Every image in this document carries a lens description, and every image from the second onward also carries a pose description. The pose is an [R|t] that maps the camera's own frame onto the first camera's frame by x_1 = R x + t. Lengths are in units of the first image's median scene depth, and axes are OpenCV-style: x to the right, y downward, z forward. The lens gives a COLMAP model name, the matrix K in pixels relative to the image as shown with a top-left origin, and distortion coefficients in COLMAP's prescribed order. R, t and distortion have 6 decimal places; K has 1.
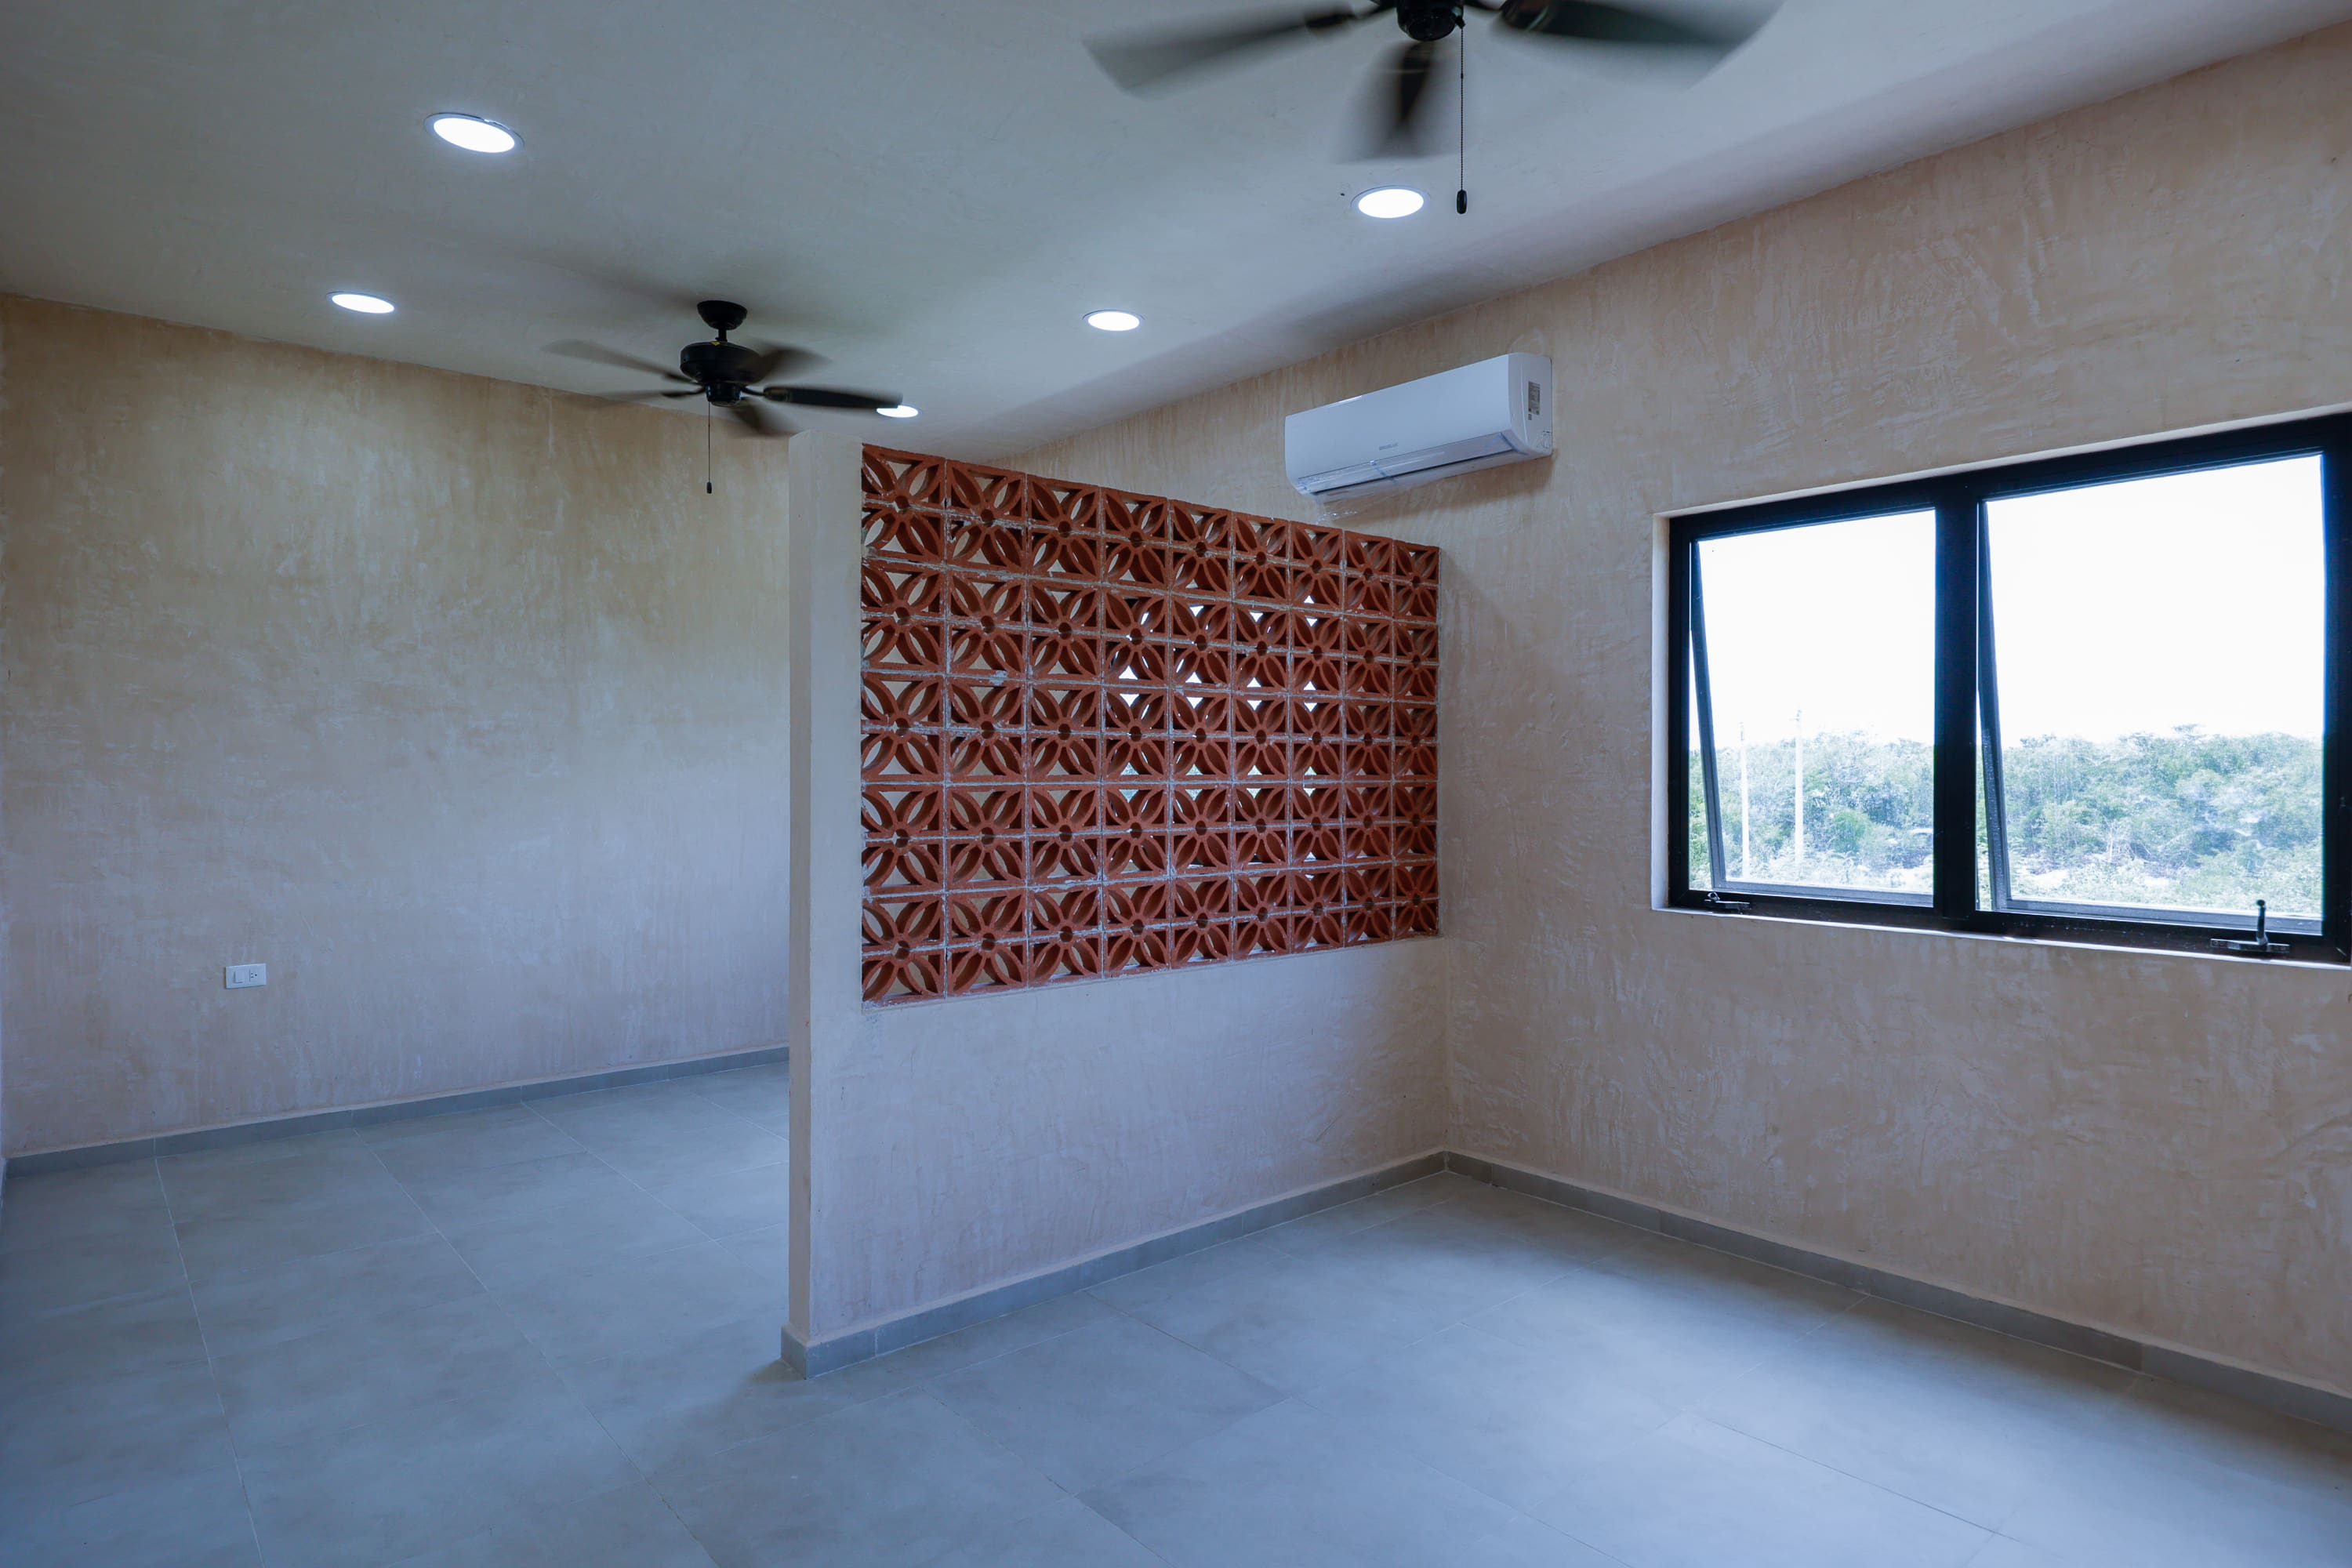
lens RADIAL K [[1325.5, 0, 1181.4], [0, 1325.5, 794.4], [0, 0, 1]] dist [-0.000137, -0.000867]
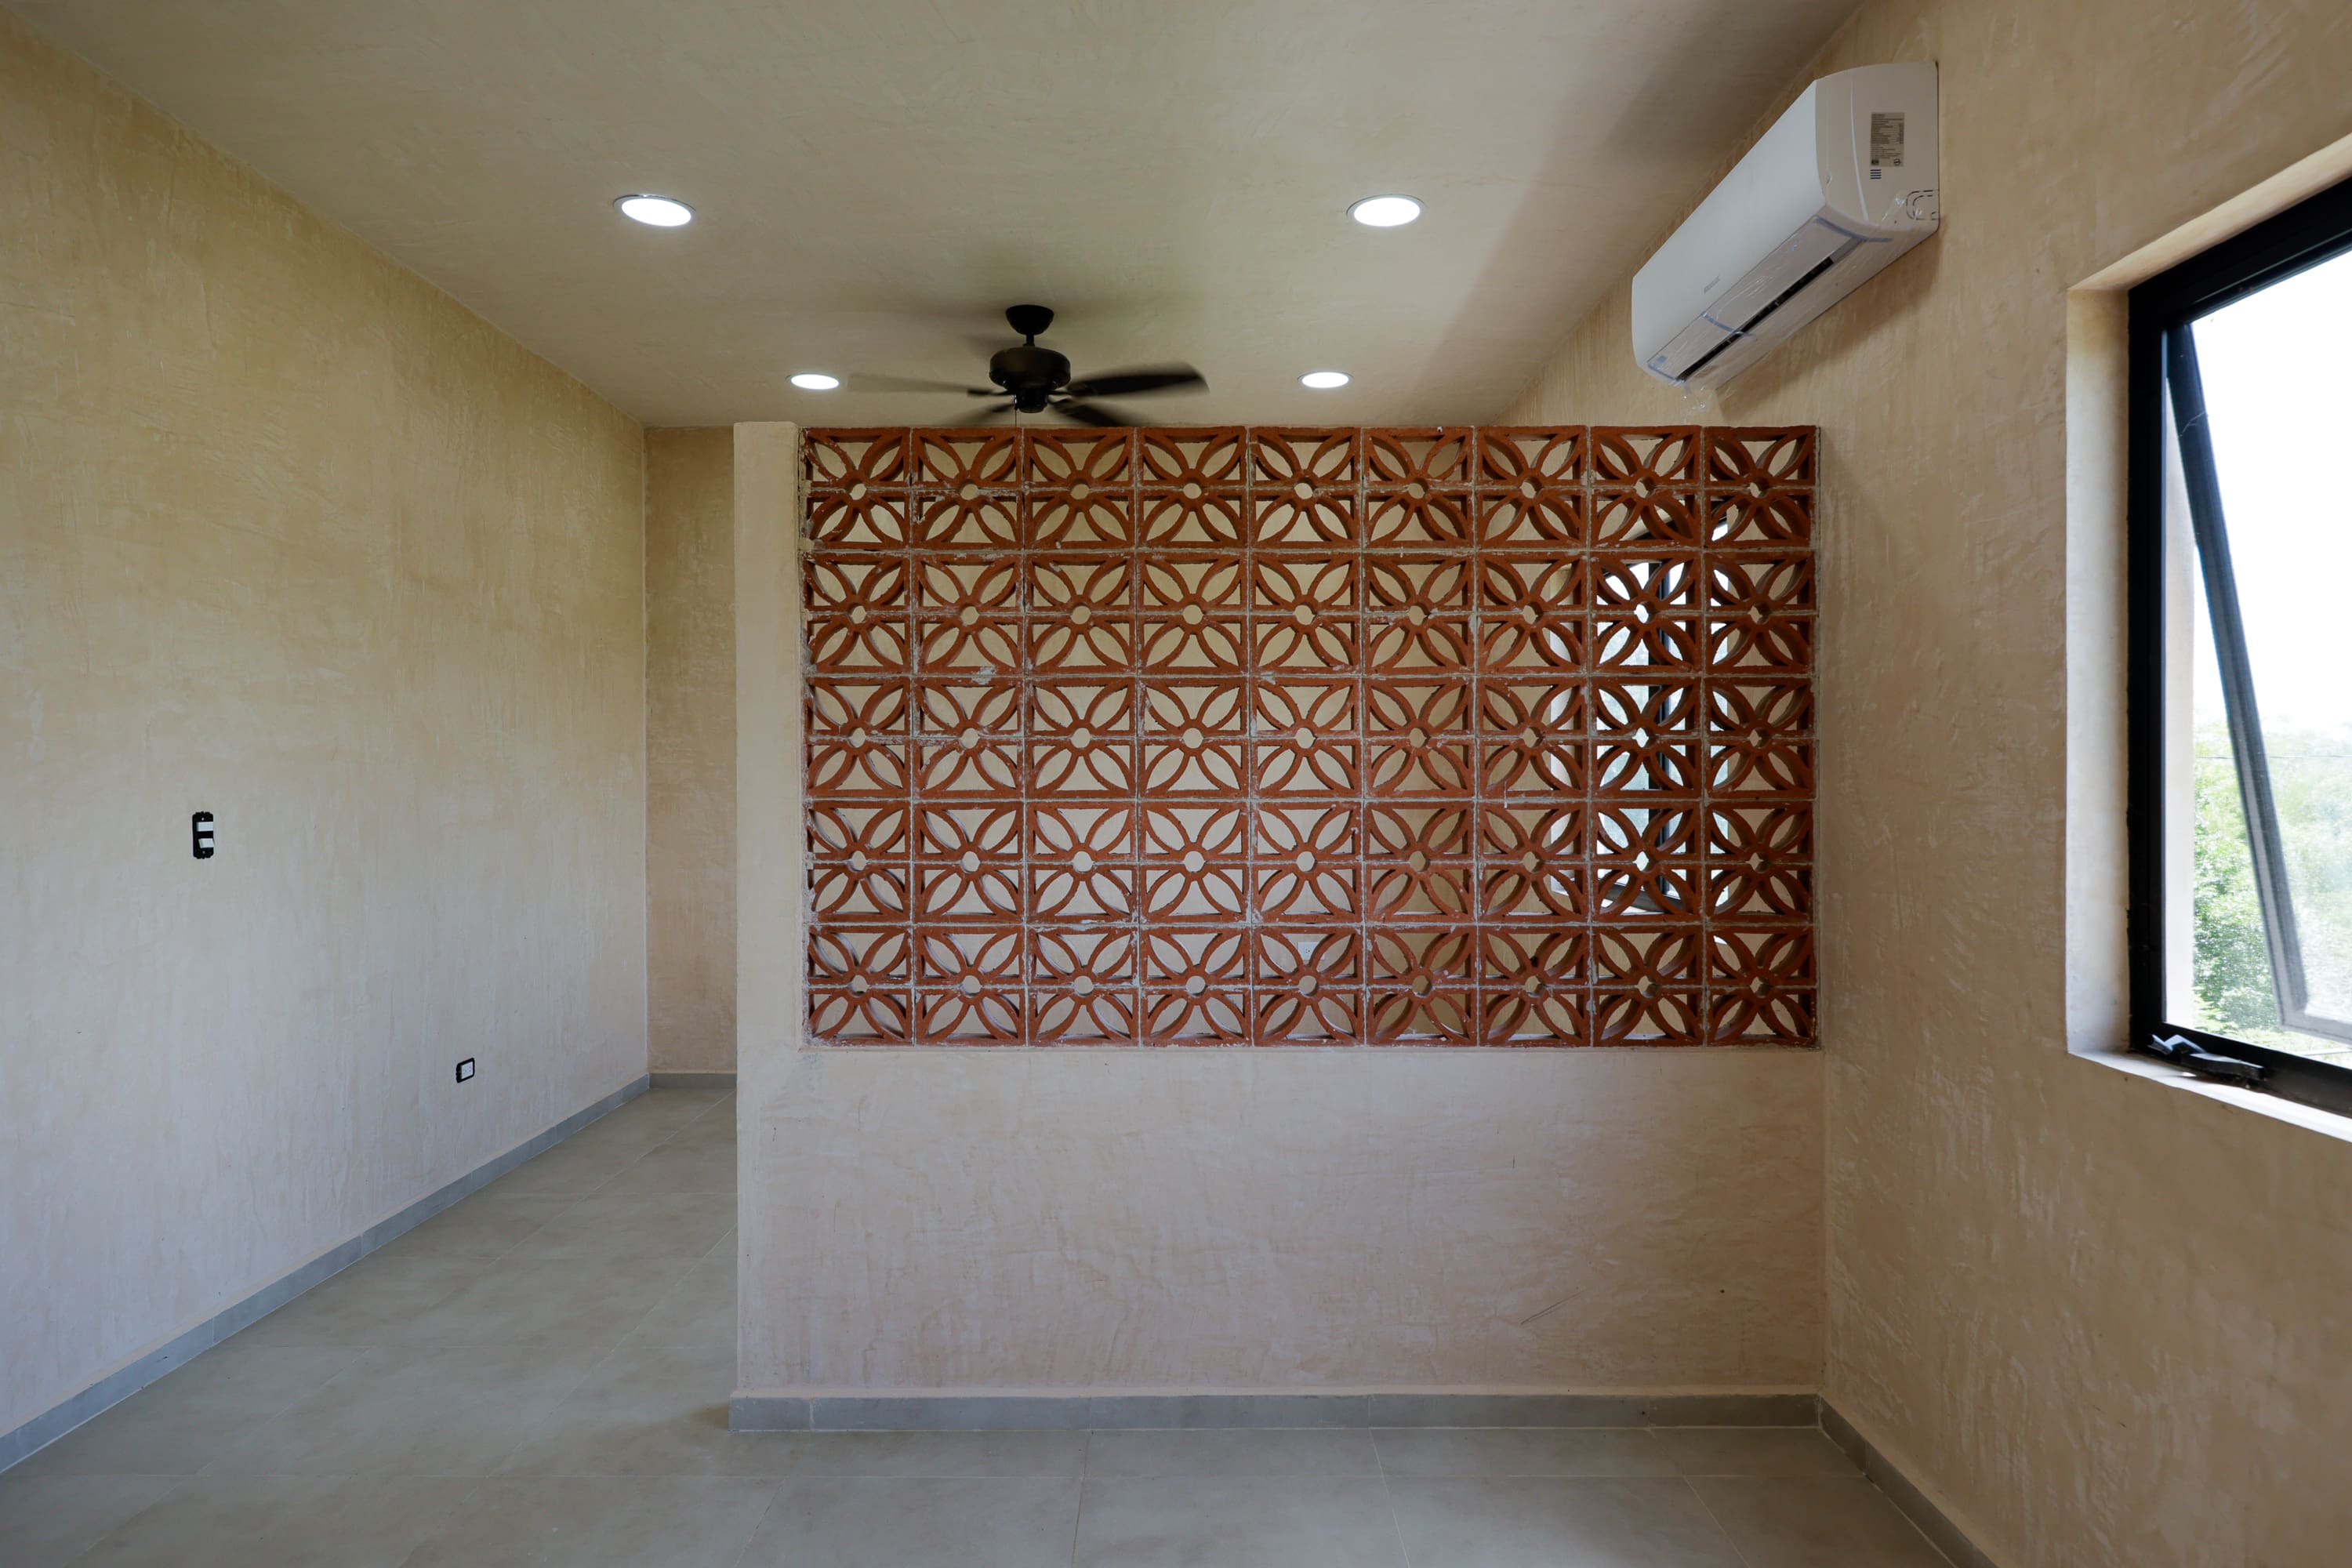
lens RADIAL K [[1325.5, 0, 1181.4], [0, 1325.5, 794.4], [0, 0, 1]] dist [-0.000137, -0.000867]
pose [[0.747804, 0.005629, -0.663895, 0.426826], [-0.009222, 0.999956, -0.001909, -0.009540], [0.663855, 0.007550, 0.747823, 0.370084]]
